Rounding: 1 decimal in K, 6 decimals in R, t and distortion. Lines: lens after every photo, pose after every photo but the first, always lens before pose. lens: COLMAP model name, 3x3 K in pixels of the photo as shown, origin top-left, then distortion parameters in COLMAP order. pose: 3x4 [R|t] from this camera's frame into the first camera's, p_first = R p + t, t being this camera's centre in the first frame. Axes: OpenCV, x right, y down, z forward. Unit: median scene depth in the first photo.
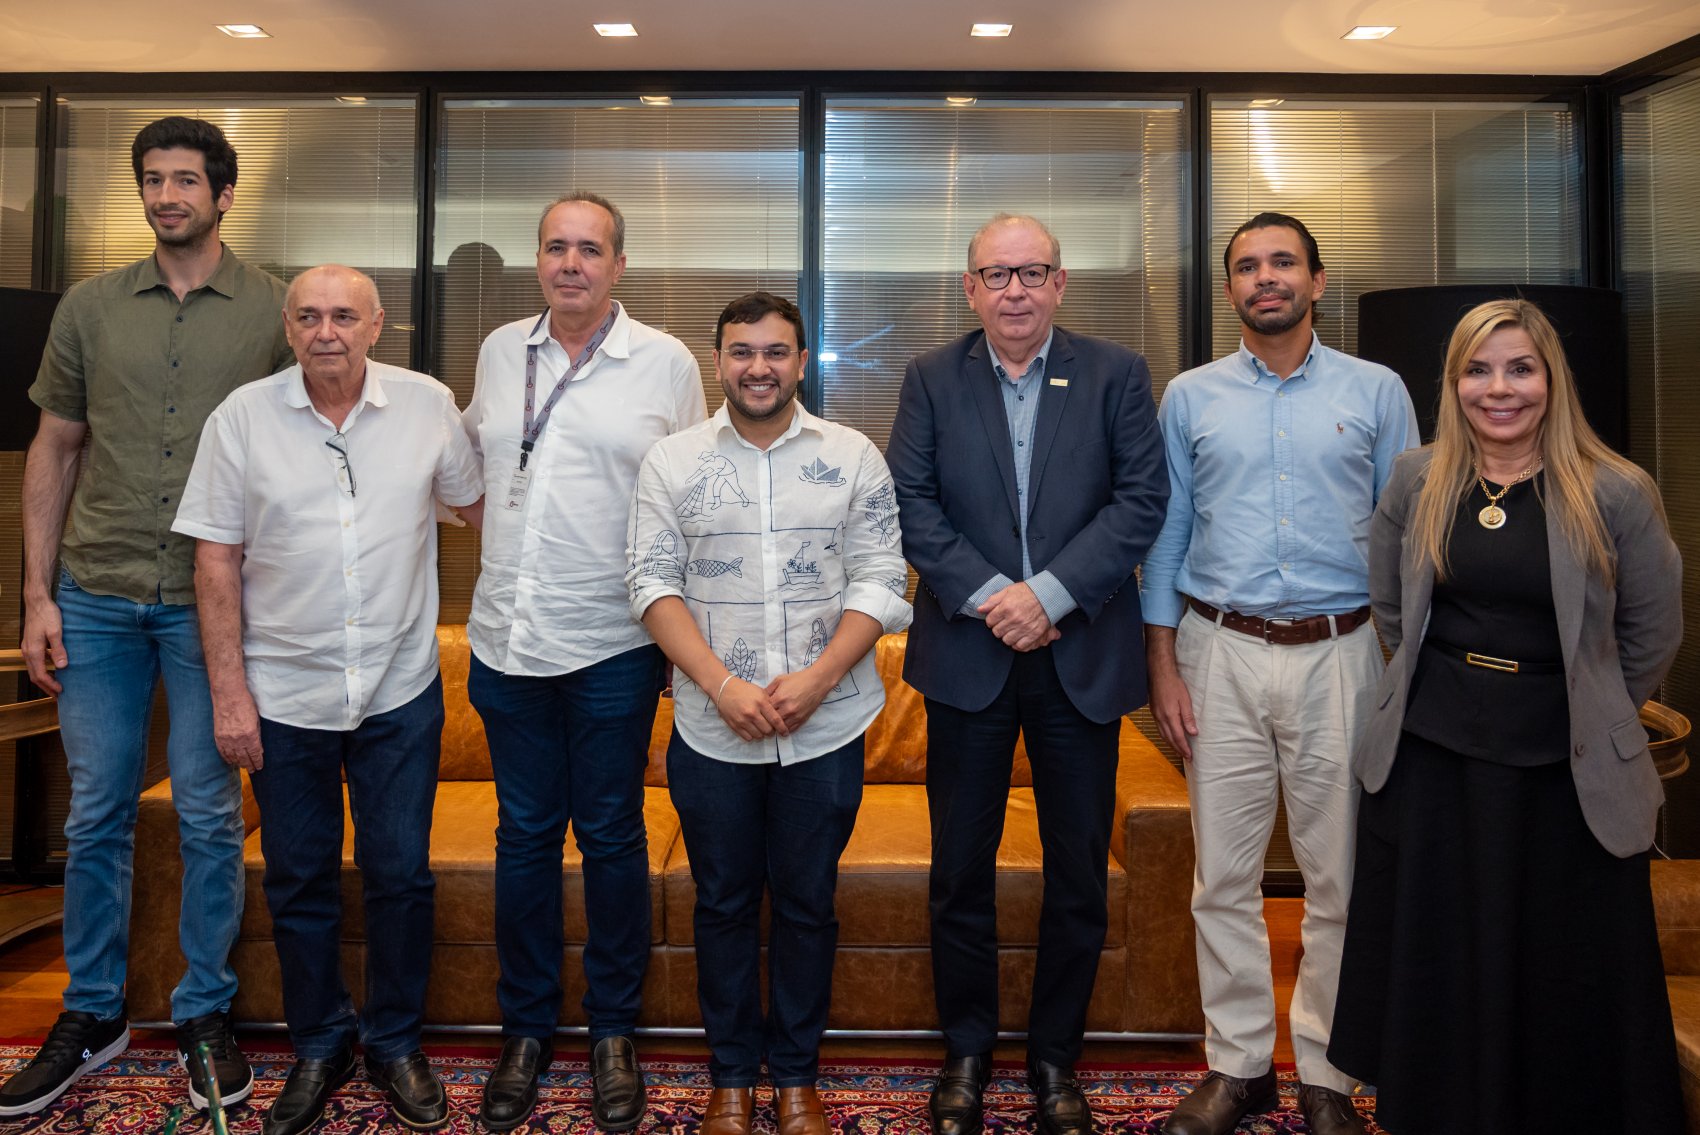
lens RADIAL K [[2010.3, 0, 850.0], [0, 2010.3, 567.5], [0, 0, 1]] dist [0.018409, 0.889754]
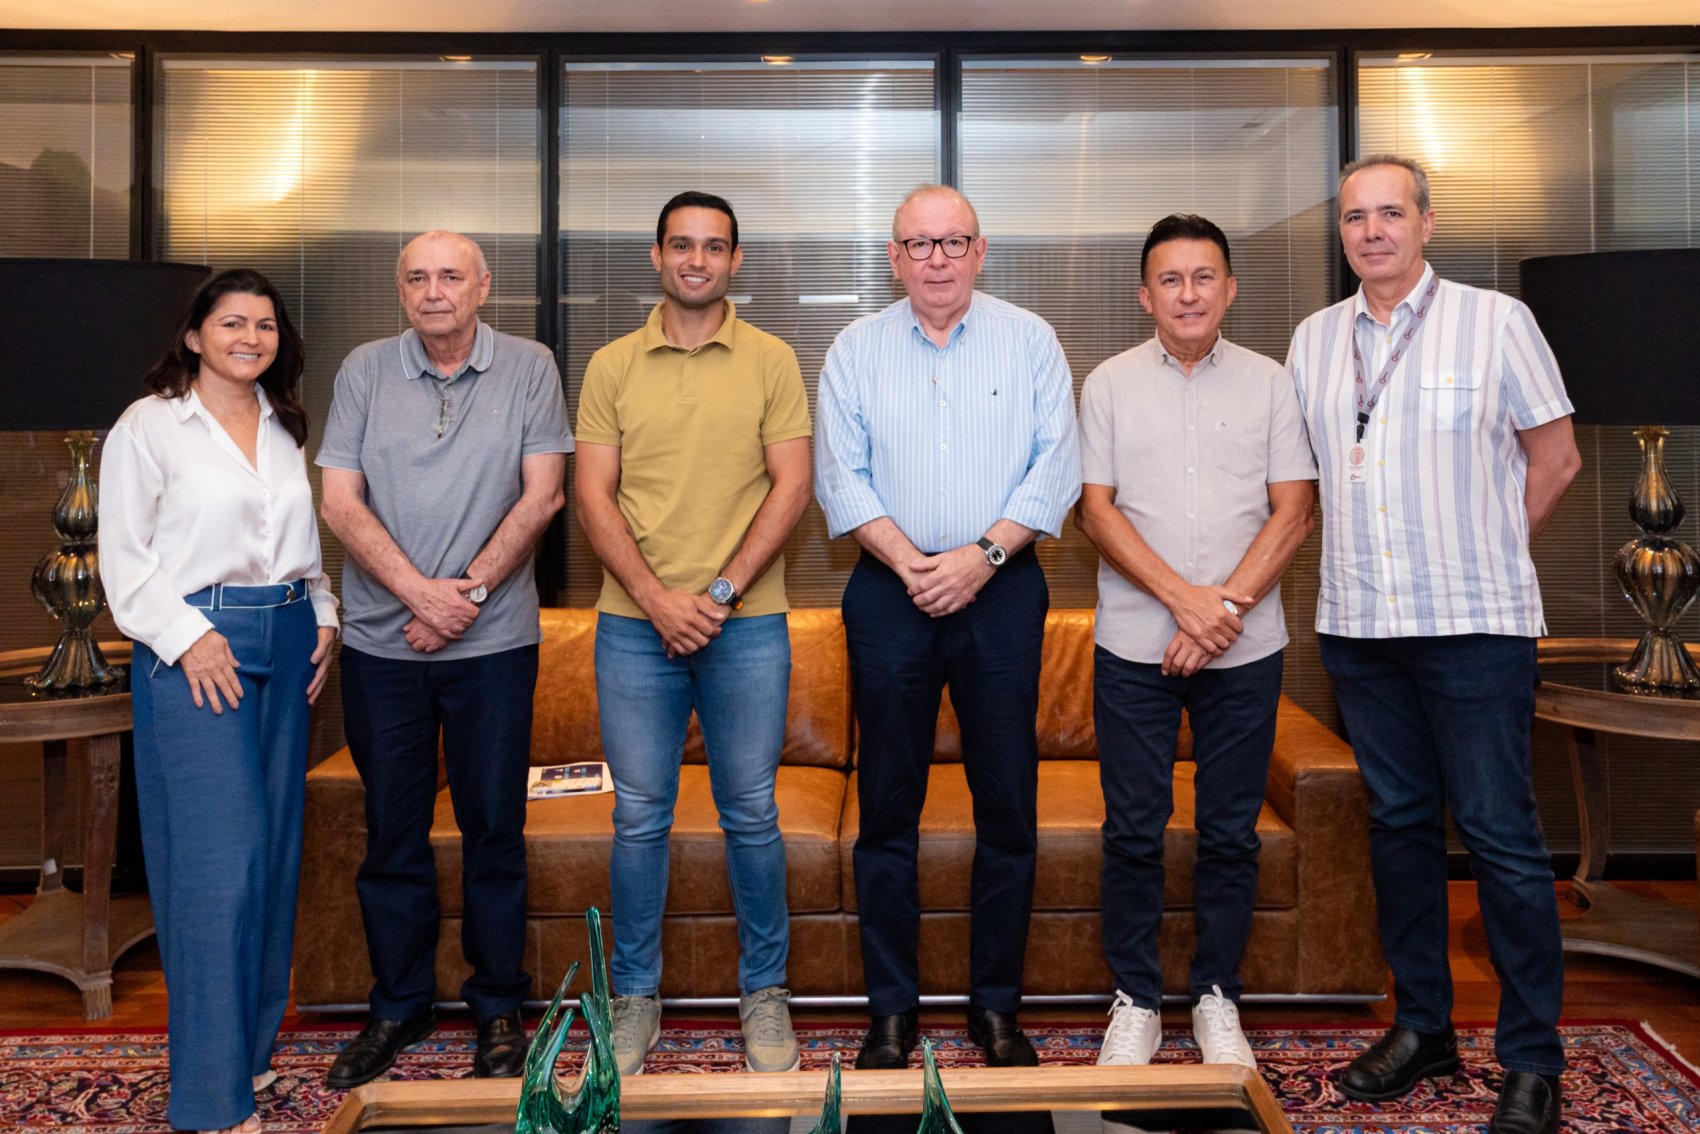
lens RADIAL K [[1986.5, 0, 851.8], [0, 1986.5, 610.8], [0, 0, 1]] dist [0.164115, 0.417894]
pose [[0.997580, -0.014789, 0.067944, -0.145124], [0.012195, 0.999187, 0.038429, -0.002231], [-0.068457, -0.037507, 0.996949, 0.011196]]
